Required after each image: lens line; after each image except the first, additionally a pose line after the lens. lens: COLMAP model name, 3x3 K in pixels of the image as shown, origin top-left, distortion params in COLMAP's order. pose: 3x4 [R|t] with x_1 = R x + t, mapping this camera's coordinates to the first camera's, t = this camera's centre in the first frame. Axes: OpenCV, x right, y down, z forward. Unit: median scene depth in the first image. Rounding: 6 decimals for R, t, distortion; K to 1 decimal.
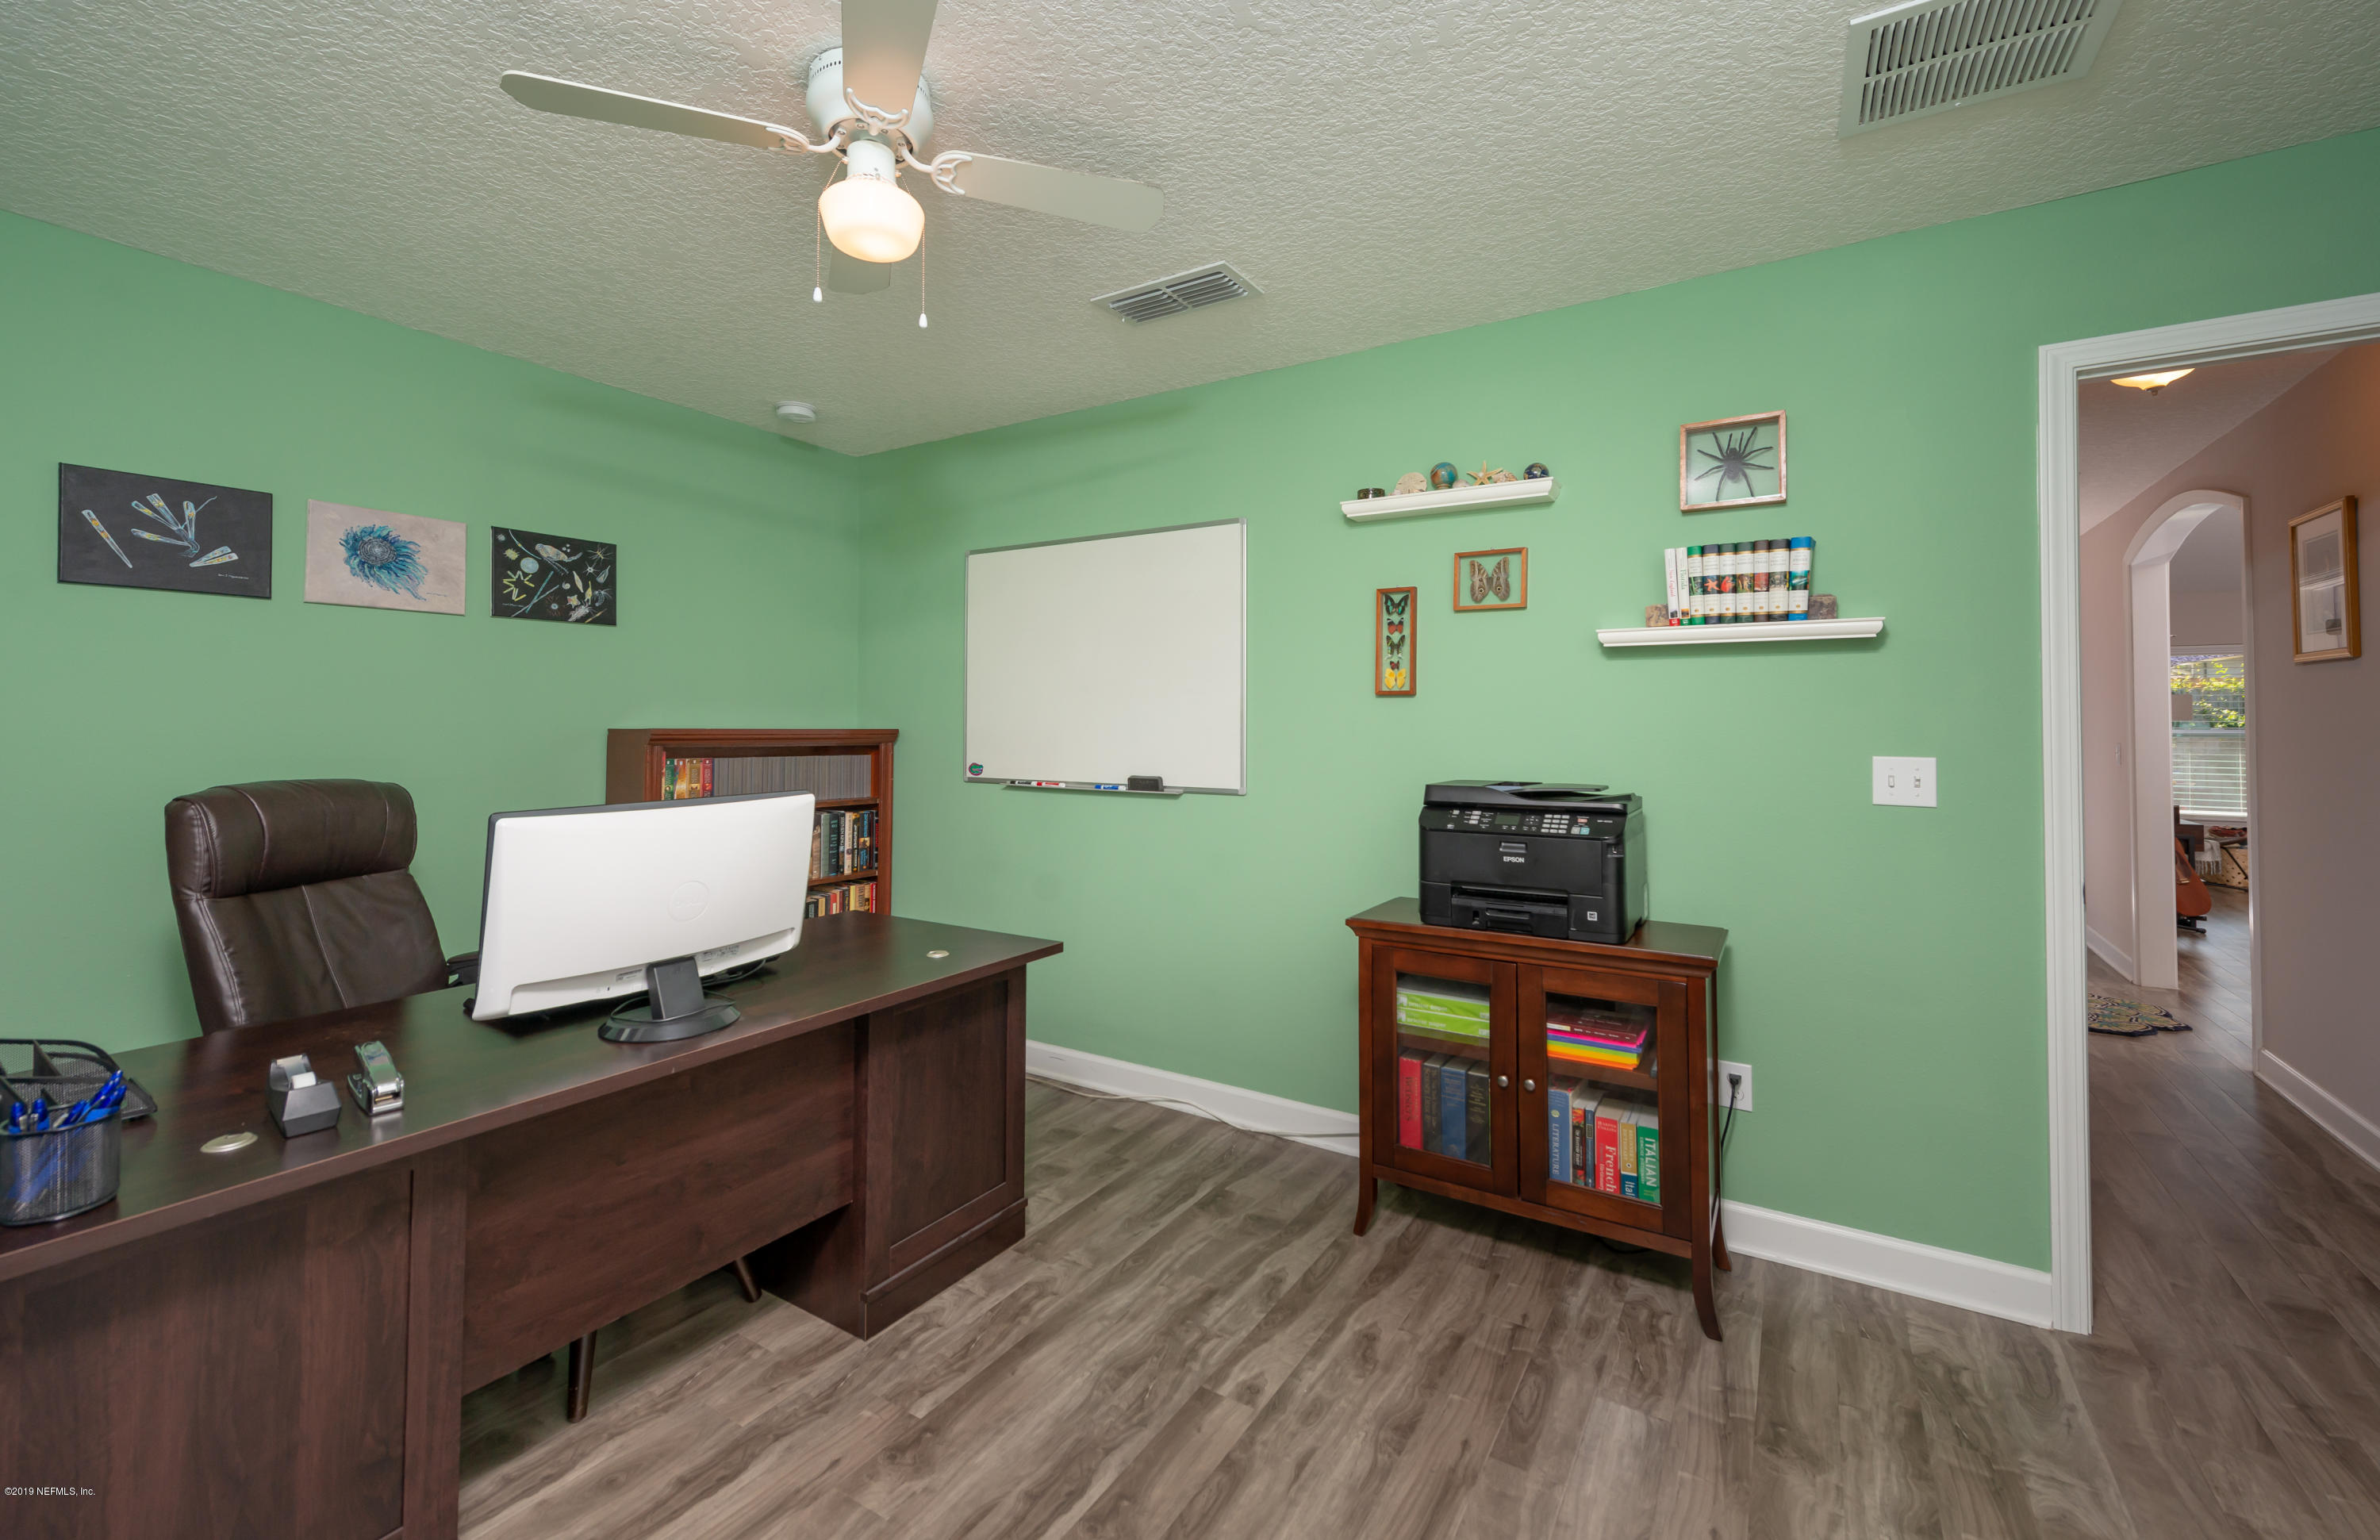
lens RADIAL K [[968.0, 0, 1181.8], [0, 968.0, 703.1], [0, 0, 1]] dist [0.002786, 0.000591]
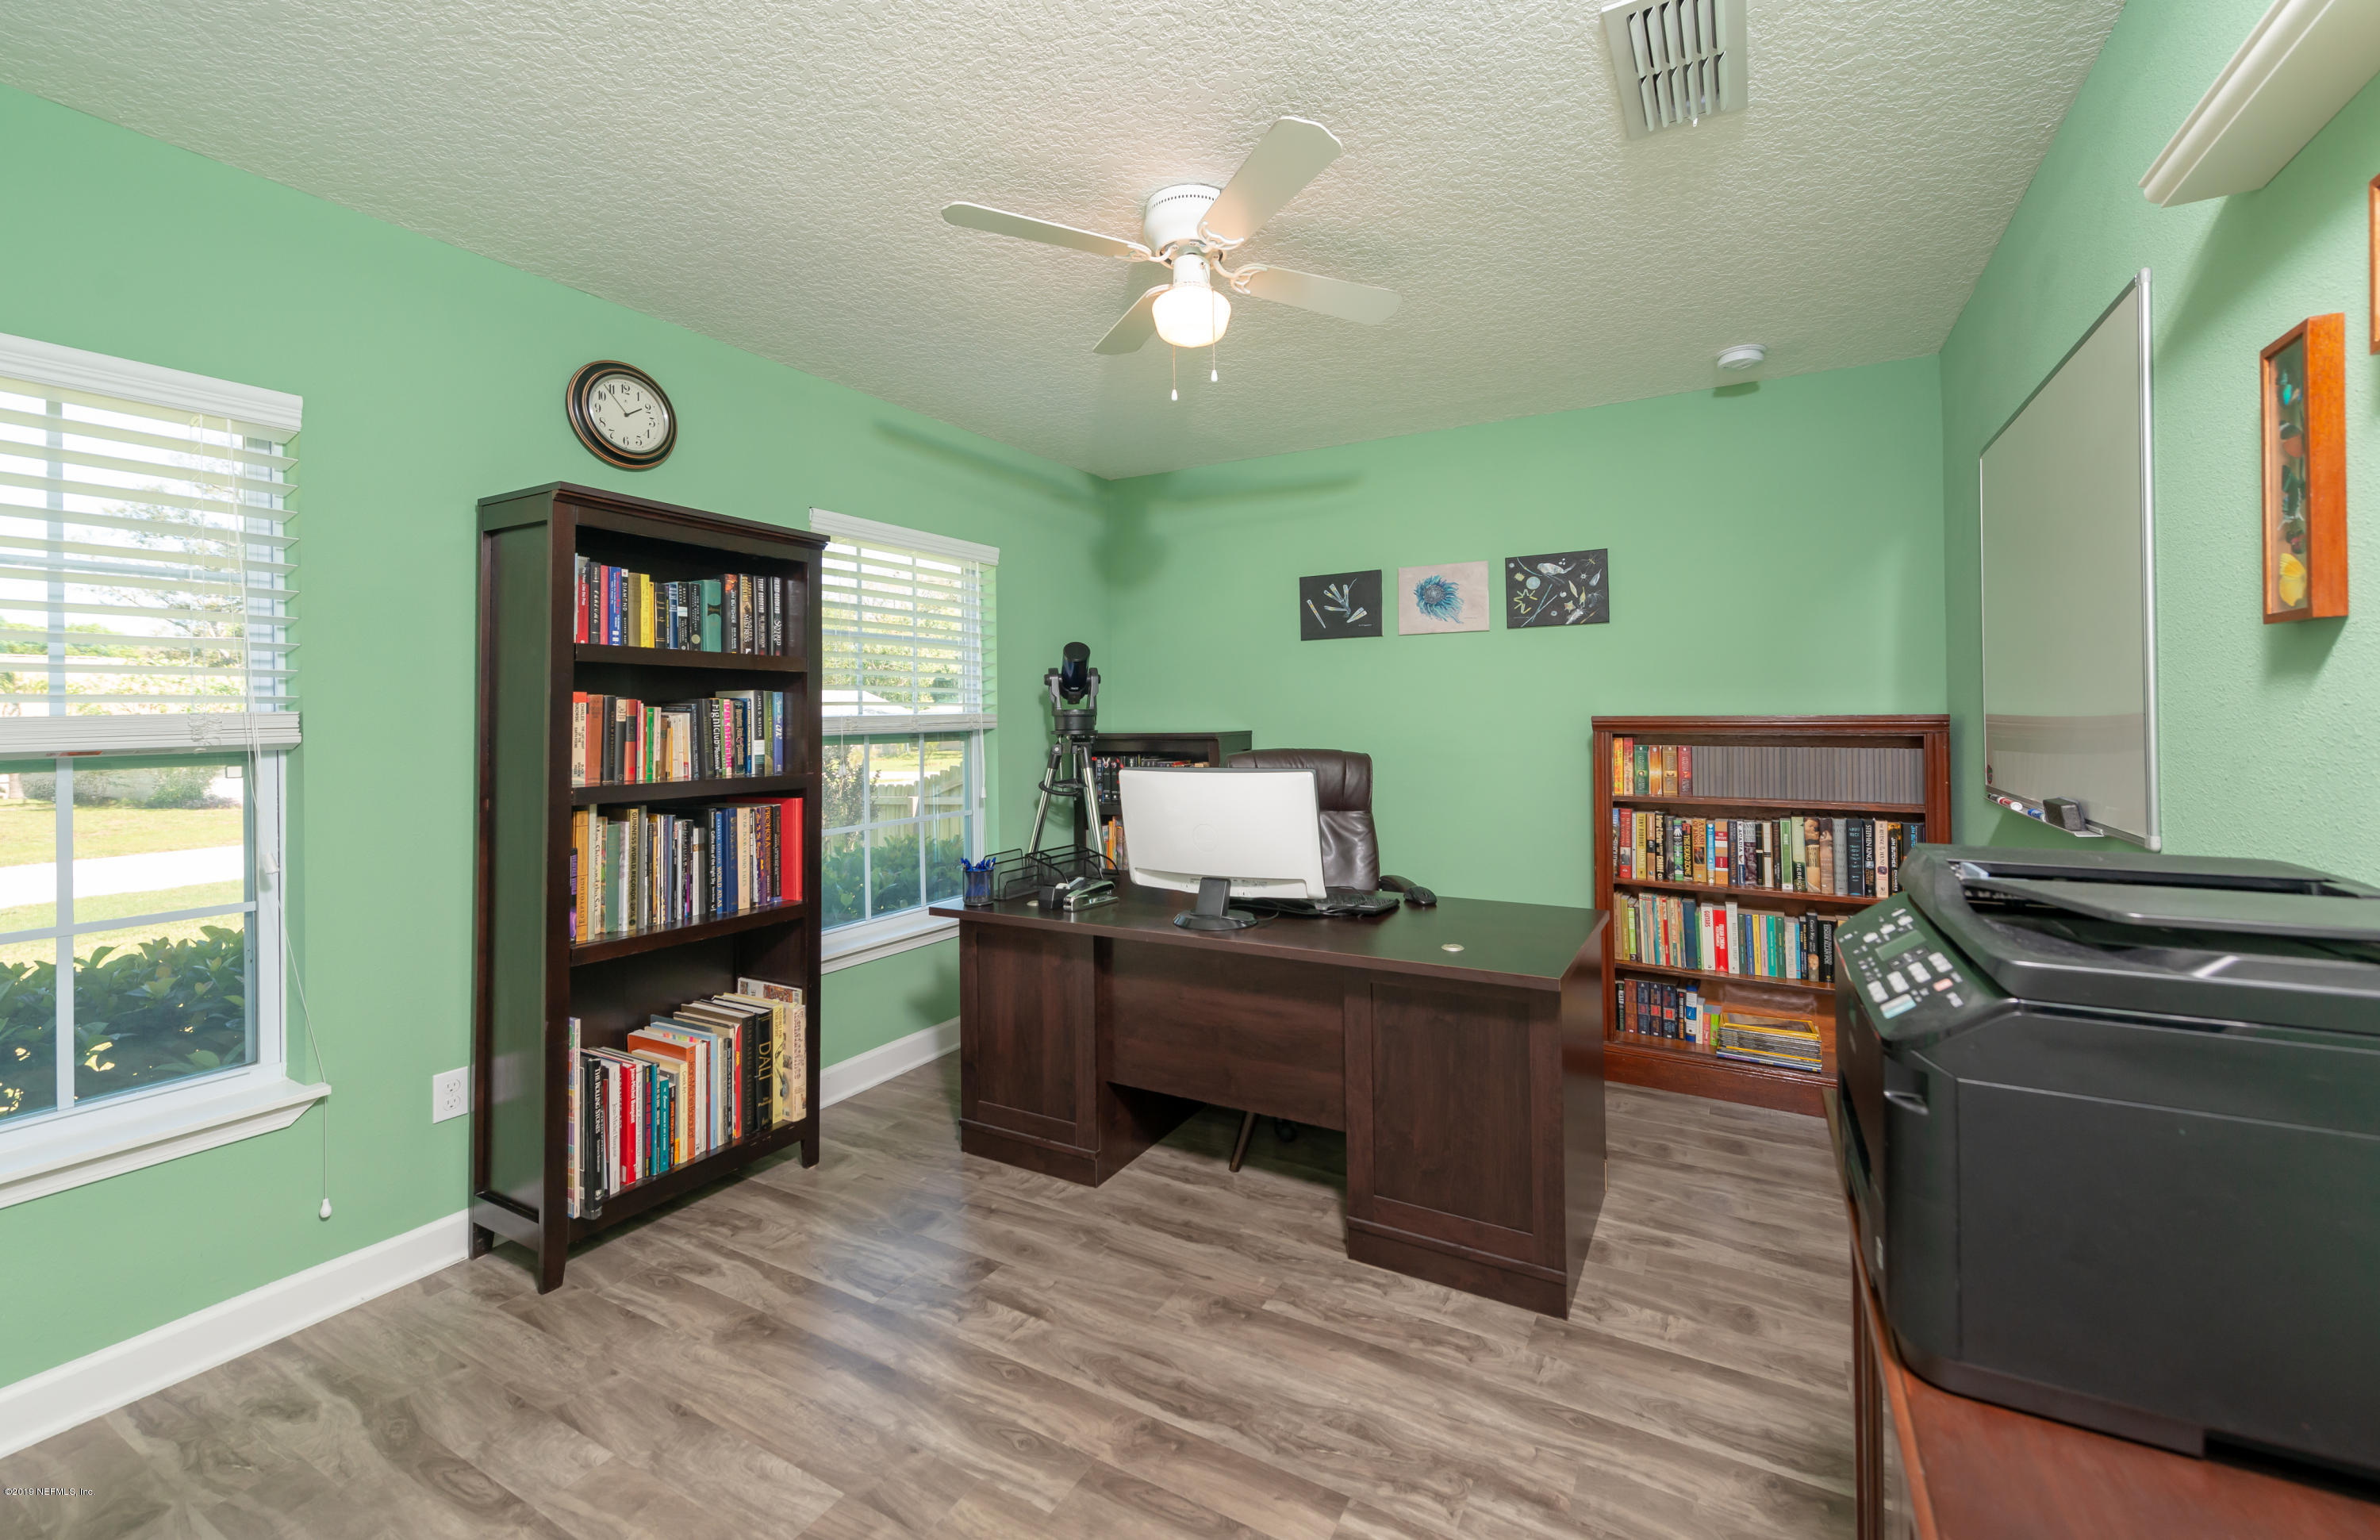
lens RADIAL K [[968.0, 0, 1206.7], [0, 968.0, 714.9], [0, 0, 1]] dist [0.002786, 0.000591]
pose [[0.062916, -0.006418, -0.997998, 0.670123], [0.031827, 0.999484, -0.004421, 0.020780], [0.997511, -0.031485, 0.063088, 0.661664]]
